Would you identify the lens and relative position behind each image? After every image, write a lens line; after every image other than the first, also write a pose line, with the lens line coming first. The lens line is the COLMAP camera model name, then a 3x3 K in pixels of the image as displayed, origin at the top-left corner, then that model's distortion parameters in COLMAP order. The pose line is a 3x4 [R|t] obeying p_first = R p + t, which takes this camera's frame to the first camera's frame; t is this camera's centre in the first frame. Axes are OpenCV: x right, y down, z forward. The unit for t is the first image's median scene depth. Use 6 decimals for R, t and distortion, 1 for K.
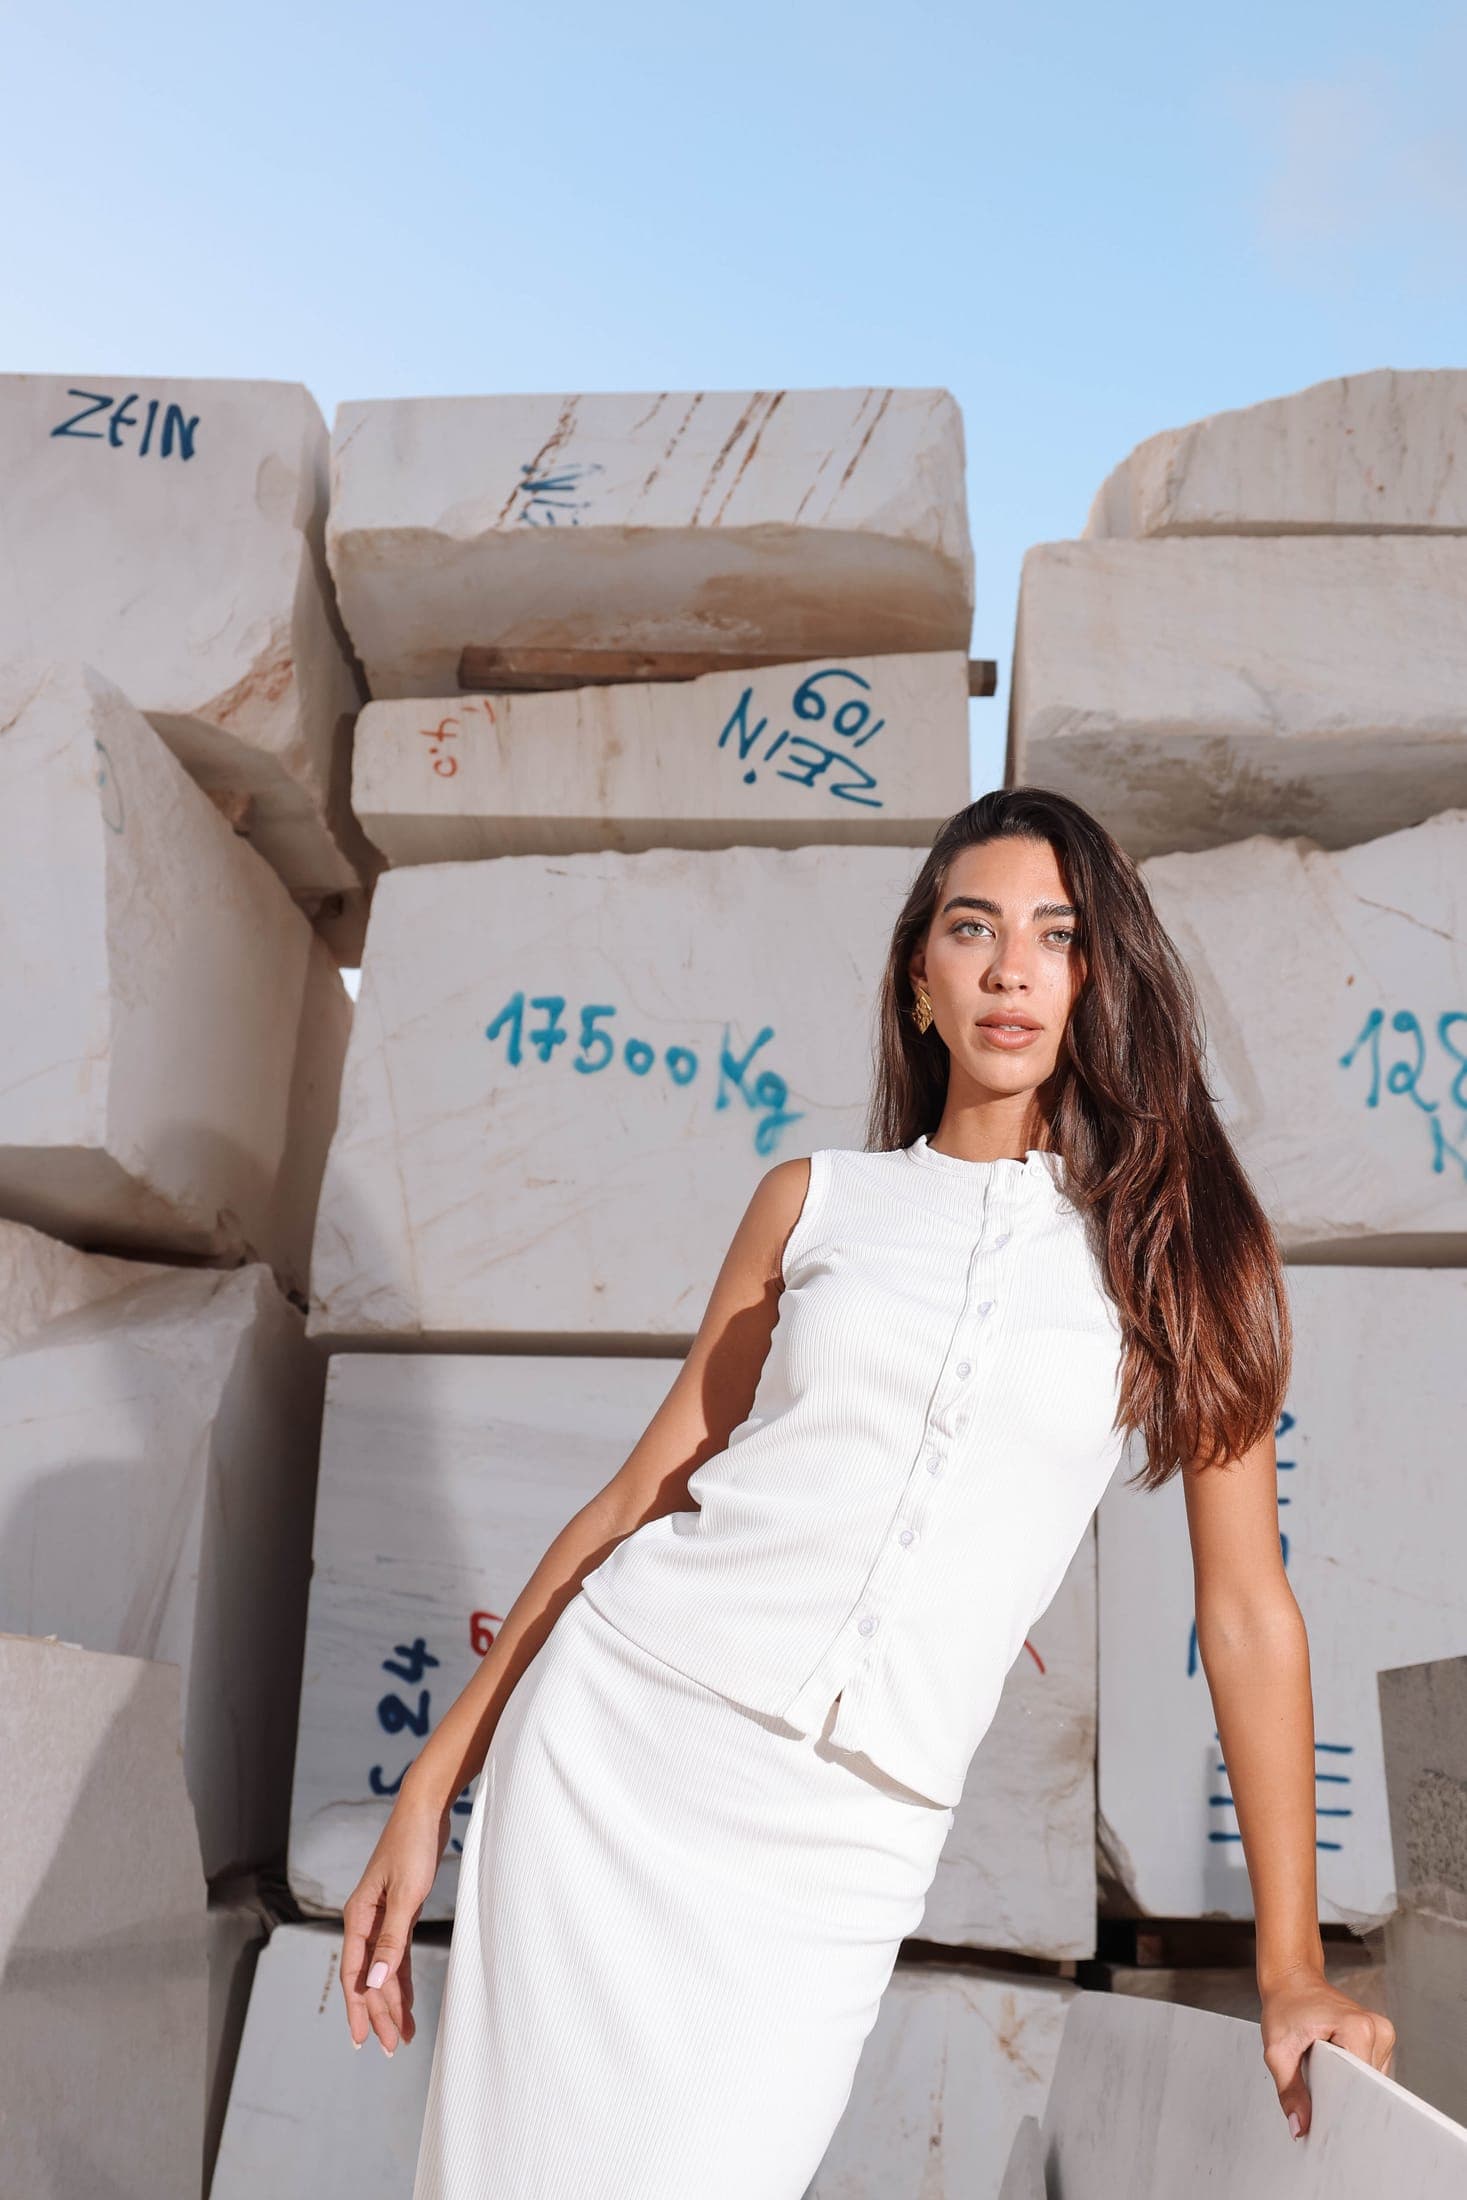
lens RADIAL K [[2400.2, 0, 734.3], [0, 2400.2, 1082.4], [0, 0, 1]] dist [0.009791, 0.012315]
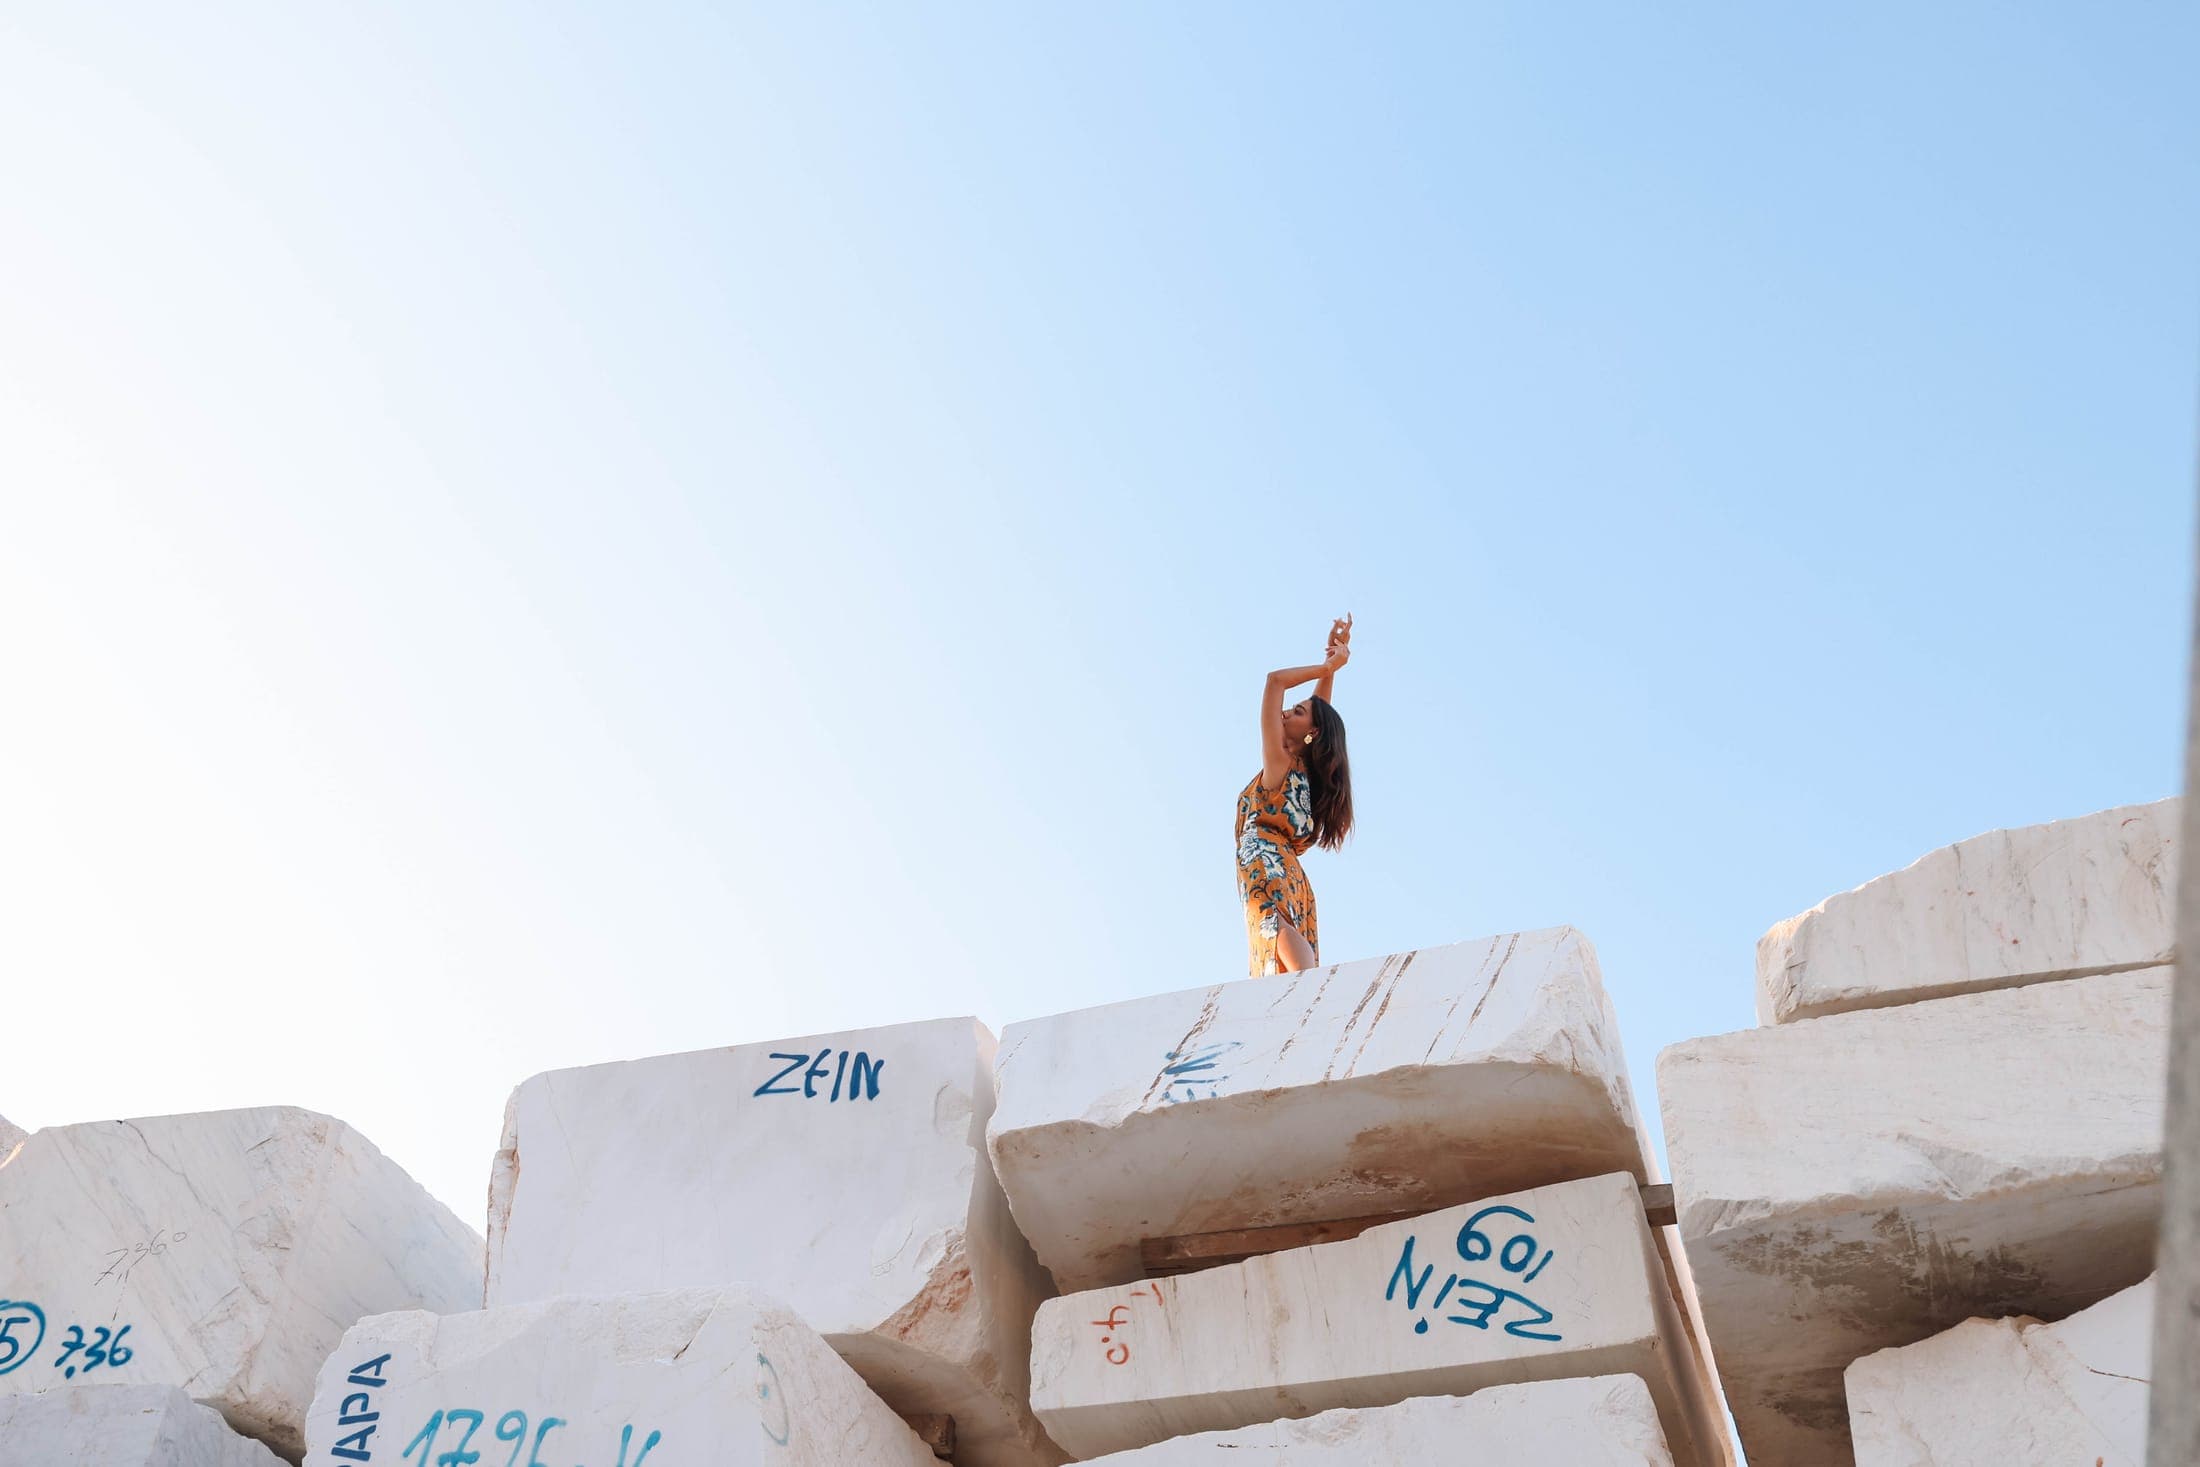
lens RADIAL K [[2400.2, 0, 1102.1], [0, 2400.2, 743.5], [0, 0, 1]] dist [0.009791, 0.012315]
pose [[0.966274, -0.169486, -0.193880, 0.109408], [0.071013, 0.899063, -0.432021, 0.070360], [0.247532, 0.403682, 0.880777, 0.021517]]
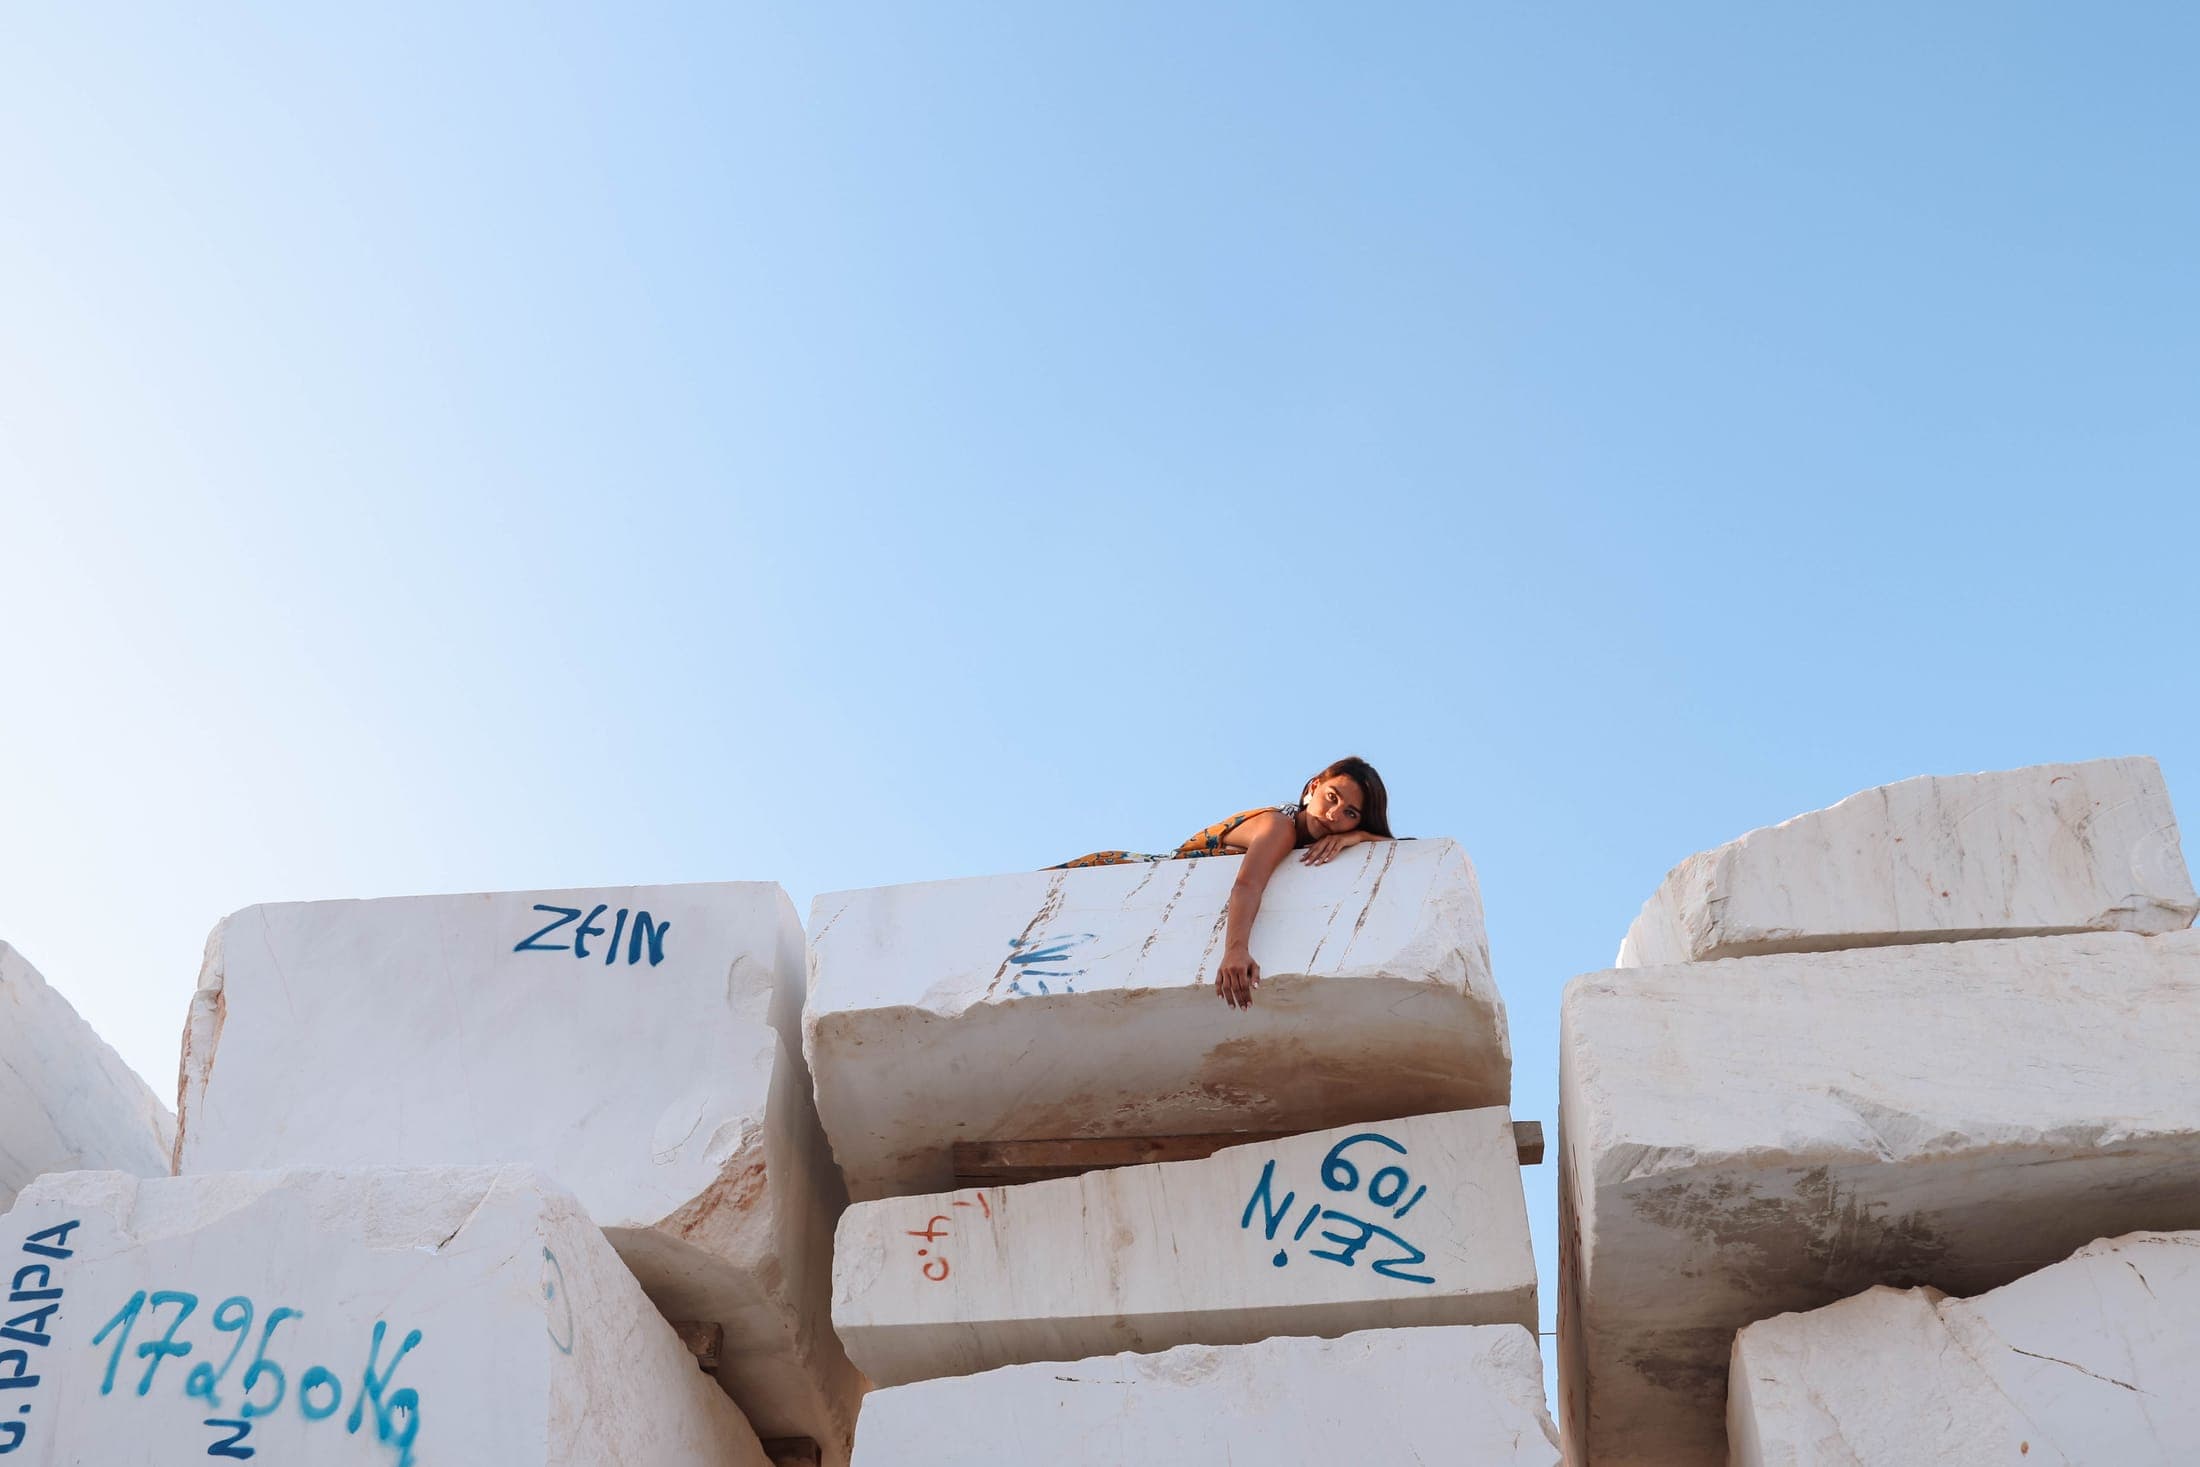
lens RADIAL K [[2400.2, 0, 1102.1], [0, 2400.2, 743.5], [0, 0, 1]] dist [0.009791, 0.012315]
pose [[0.997233, -0.068139, -0.029718, -0.019482], [0.051484, 0.921437, -0.385102, 0.034617], [0.053624, 0.382507, 0.922395, 0.110186]]
